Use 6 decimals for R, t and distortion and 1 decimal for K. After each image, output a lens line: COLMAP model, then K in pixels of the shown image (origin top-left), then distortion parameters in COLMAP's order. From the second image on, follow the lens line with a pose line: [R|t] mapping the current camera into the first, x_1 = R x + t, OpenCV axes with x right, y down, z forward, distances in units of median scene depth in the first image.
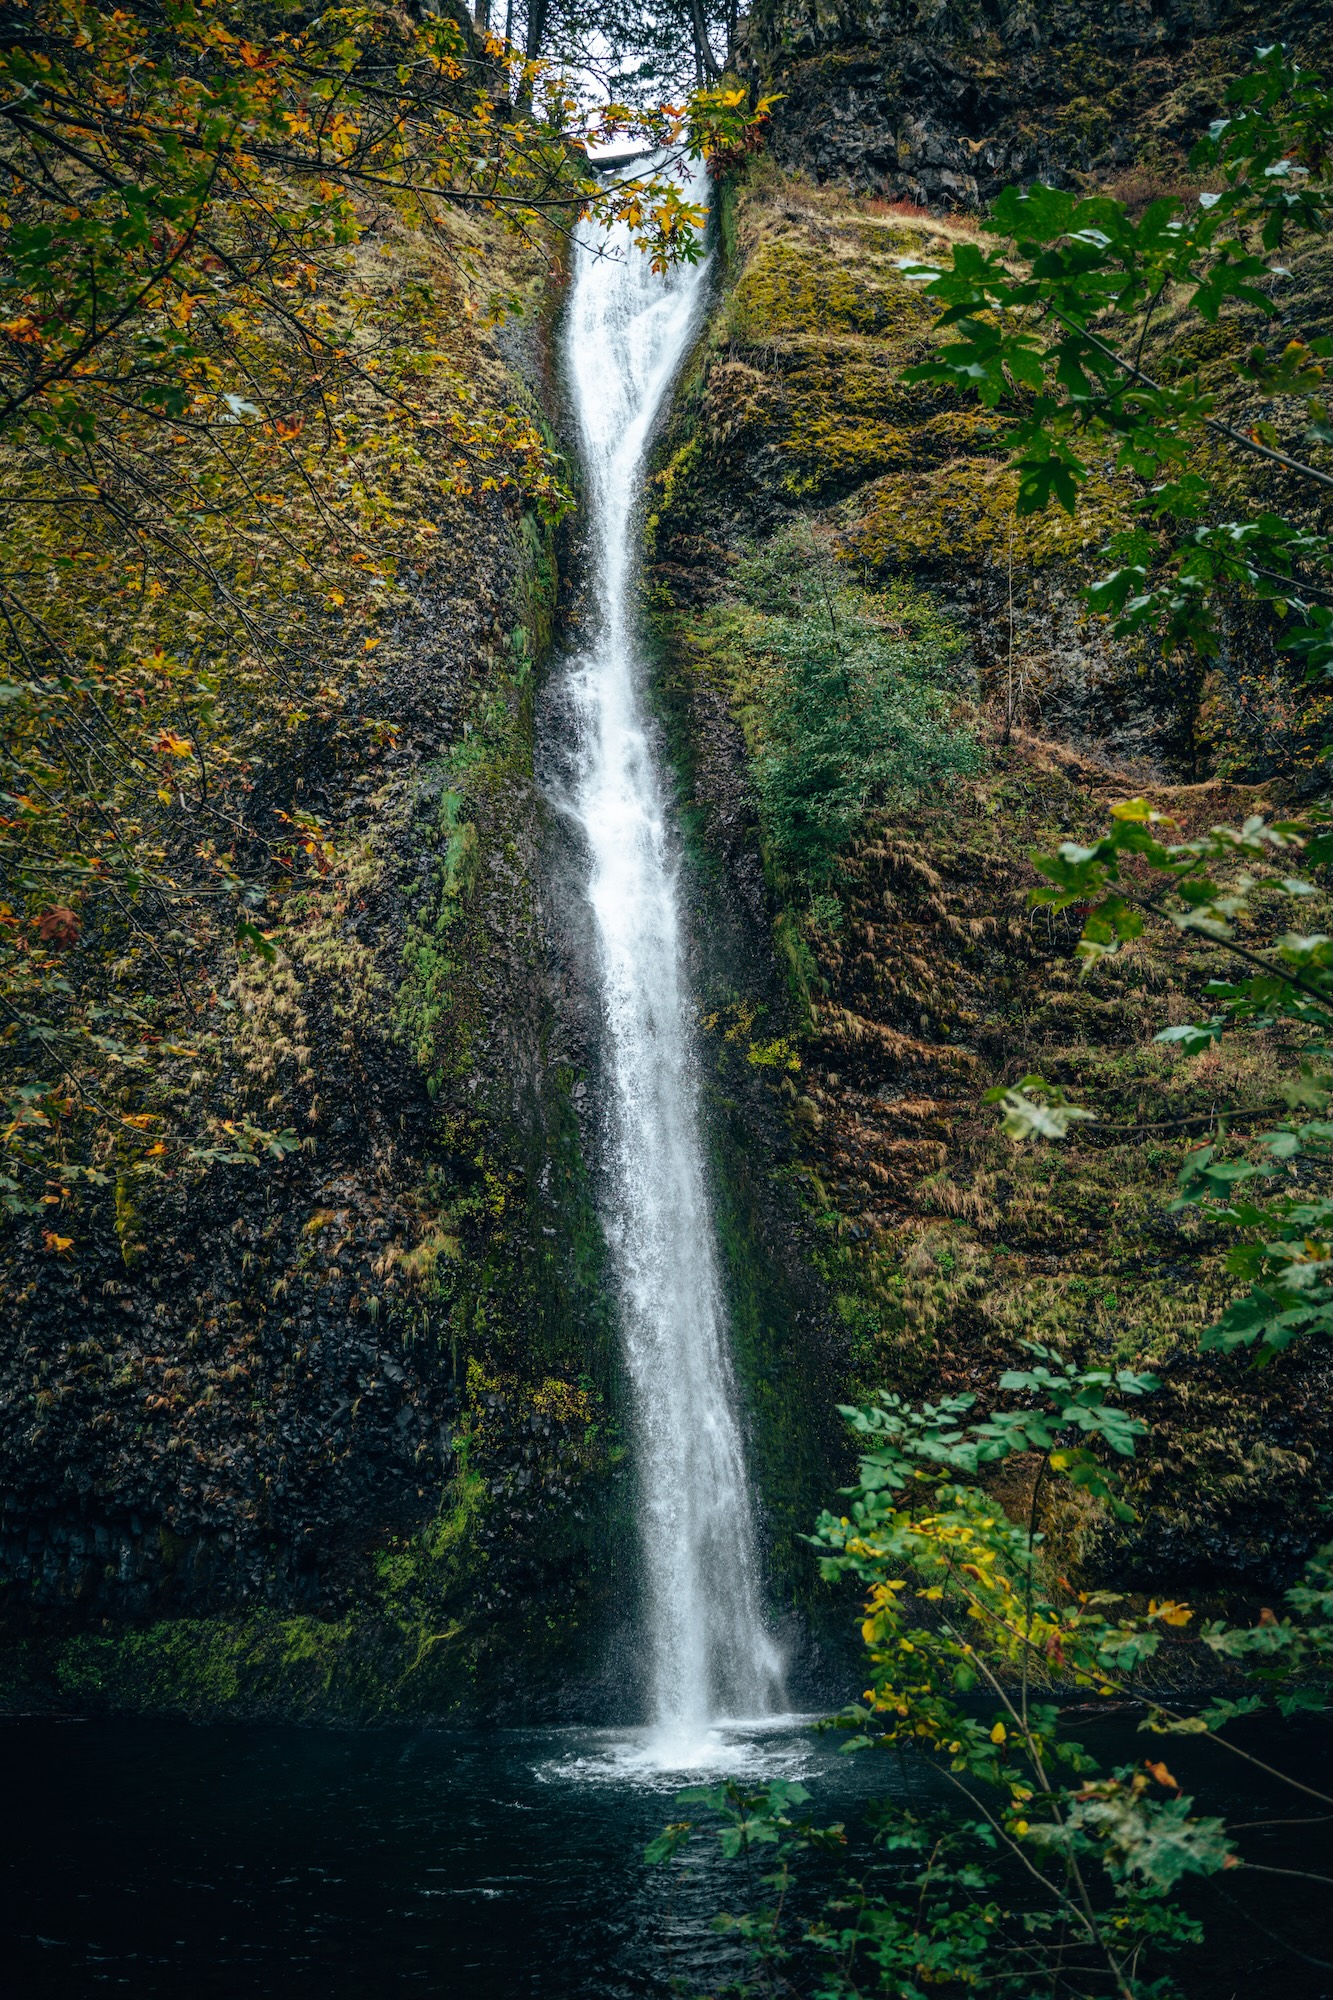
lens RADIAL K [[1624.7, 0, 666.5], [0, 1624.7, 1000.0], [0, 0, 1]] dist [-0.116534, 0.091794]
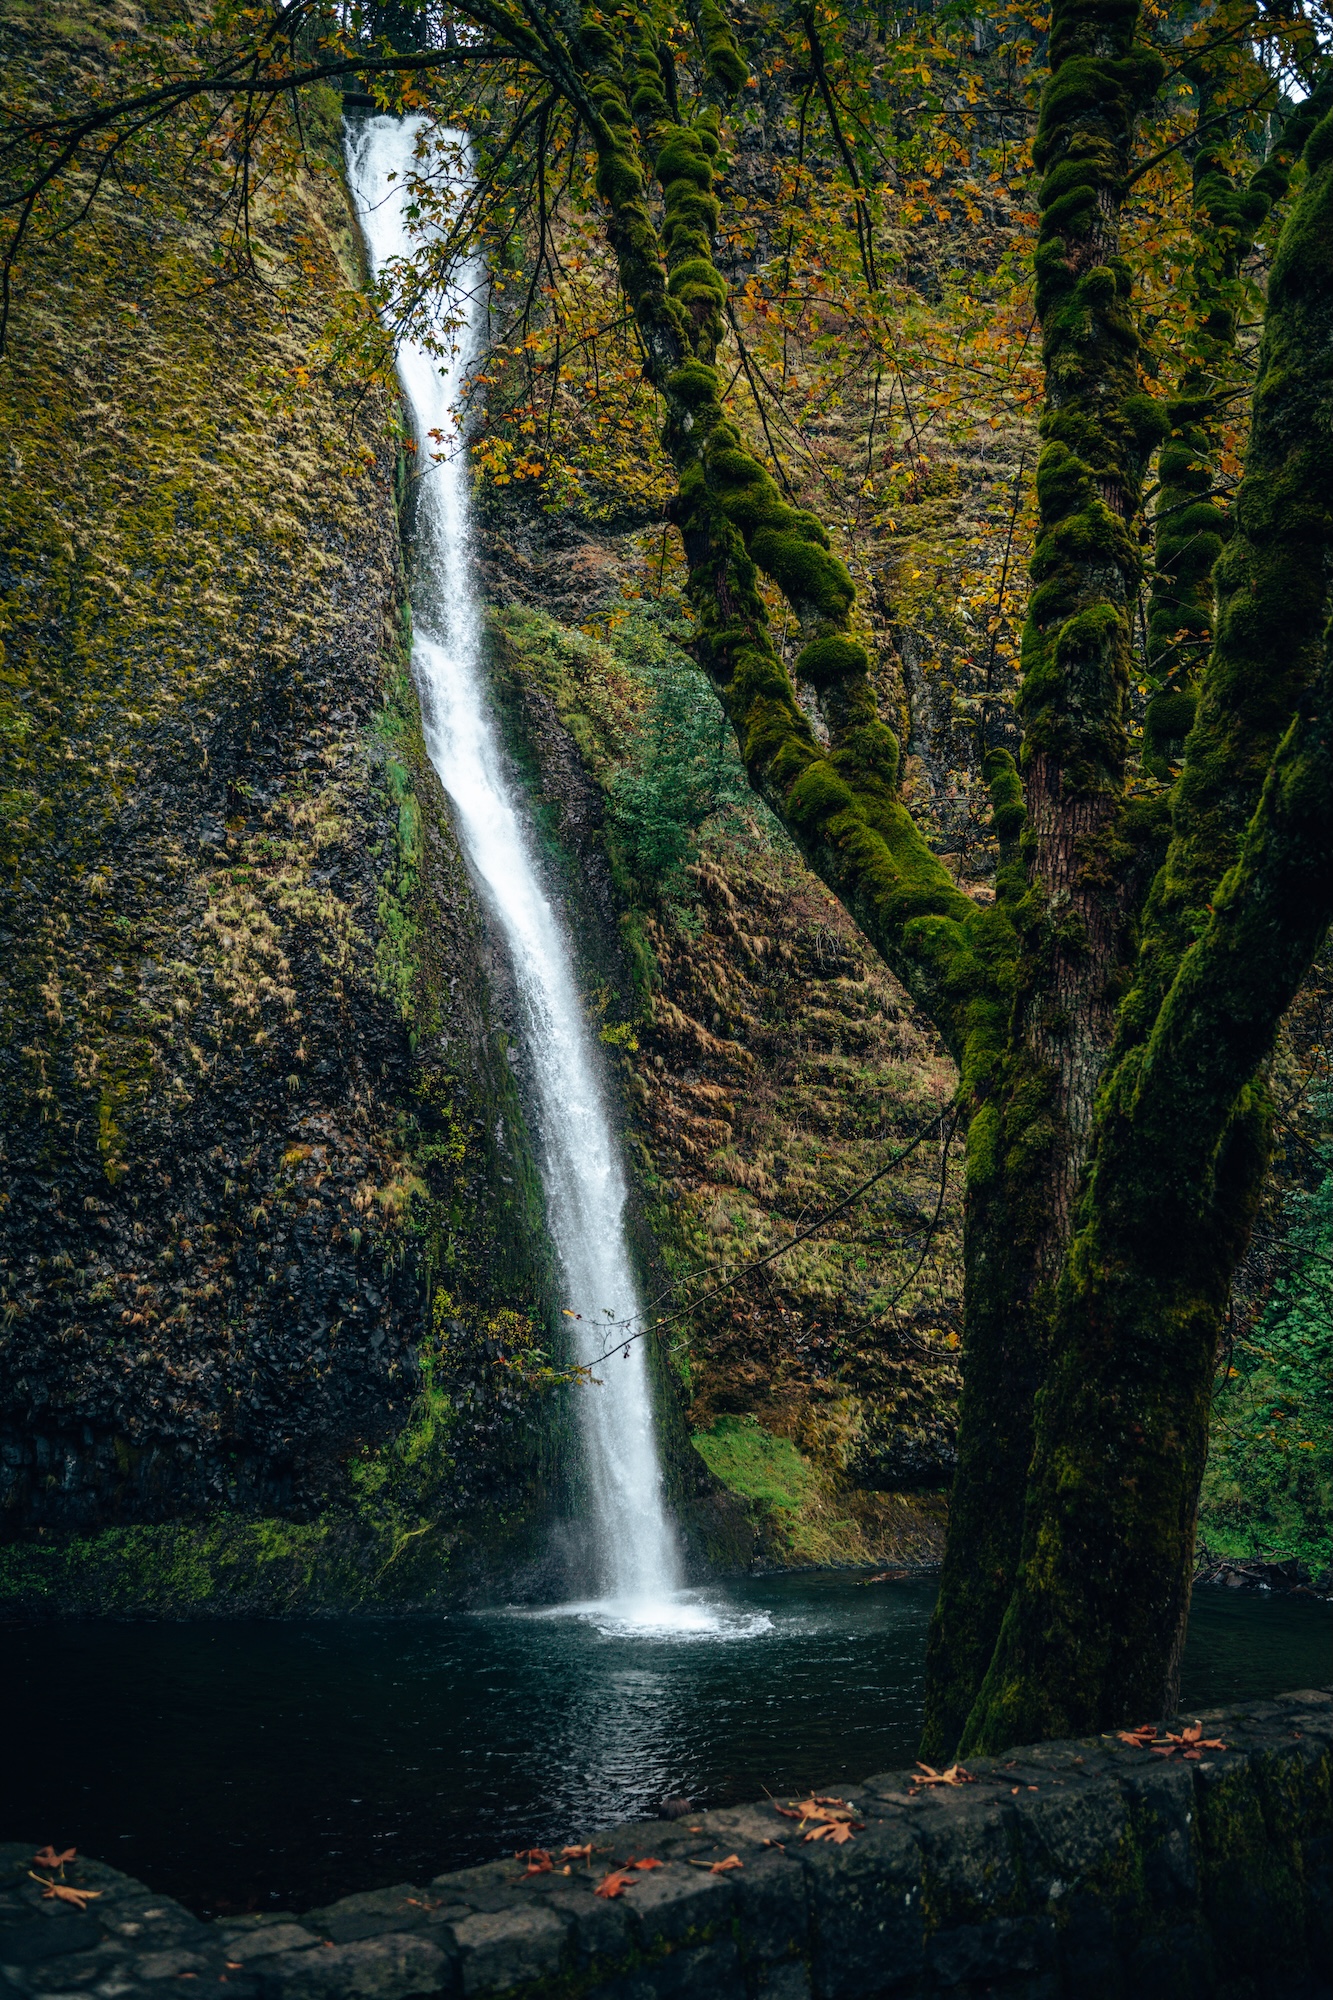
lens RADIAL K [[1624.7, 0, 666.5], [0, 1624.7, 1000.0], [0, 0, 1]] dist [-0.116534, 0.091794]
pose [[0.887816, 0.120909, 0.444032, -0.467976], [-0.140775, 0.989970, 0.011904, -0.010997], [-0.438139, -0.073077, 0.895932, -0.056290]]
